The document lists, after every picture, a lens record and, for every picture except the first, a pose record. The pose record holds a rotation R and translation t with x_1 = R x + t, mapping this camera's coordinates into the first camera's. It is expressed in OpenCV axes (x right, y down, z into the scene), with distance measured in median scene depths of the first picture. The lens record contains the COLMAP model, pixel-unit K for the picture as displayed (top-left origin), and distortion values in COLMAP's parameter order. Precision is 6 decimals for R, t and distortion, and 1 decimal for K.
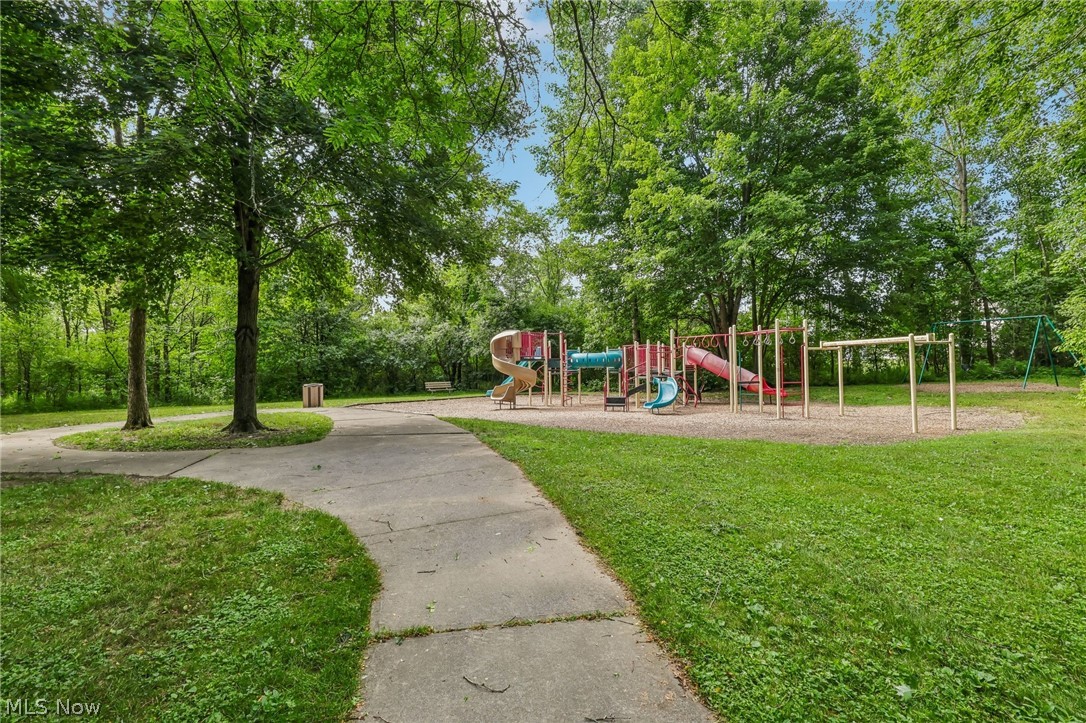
lens RADIAL K [[502.4, 0, 542.6], [0, 502.4, 360.2], [0, 0, 1]] dist [-0.000337, -0.000012]
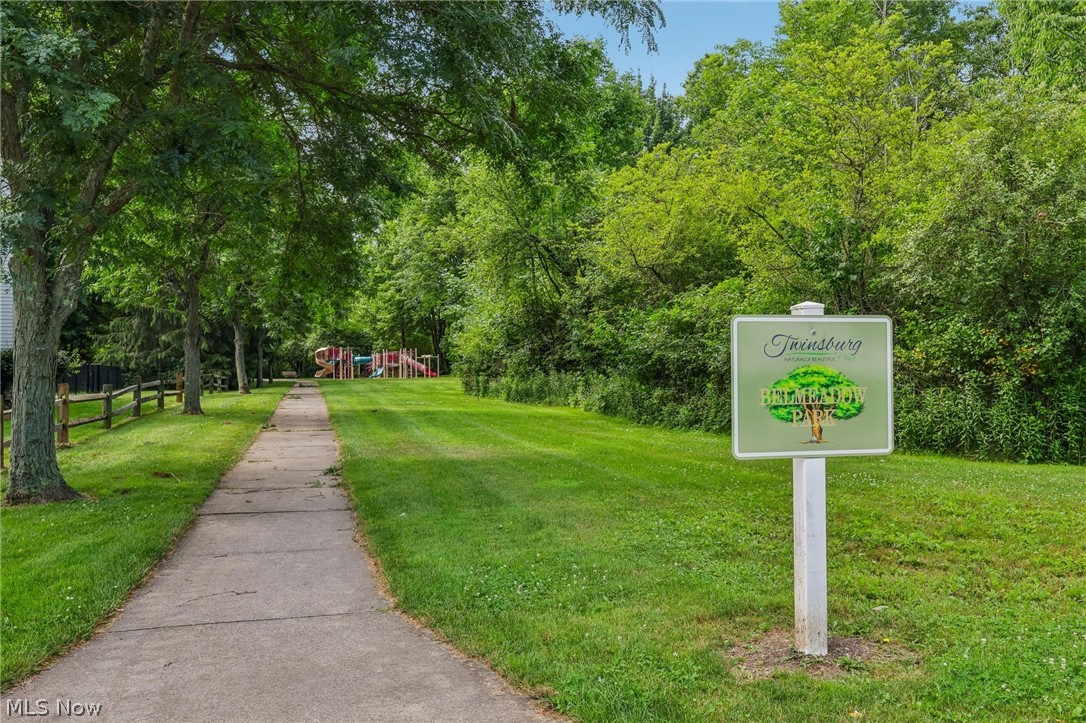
lens RADIAL K [[908.5, 0, 543.7], [0, 908.5, 361.7], [0, 0, 1]] dist [0.005339, 0.000771]
pose [[0.994910, 0.004361, 0.100671, 0.538330], [-0.005263, 0.999948, 0.008698, -0.036046], [-0.100628, -0.009183, 0.994882, -3.379936]]
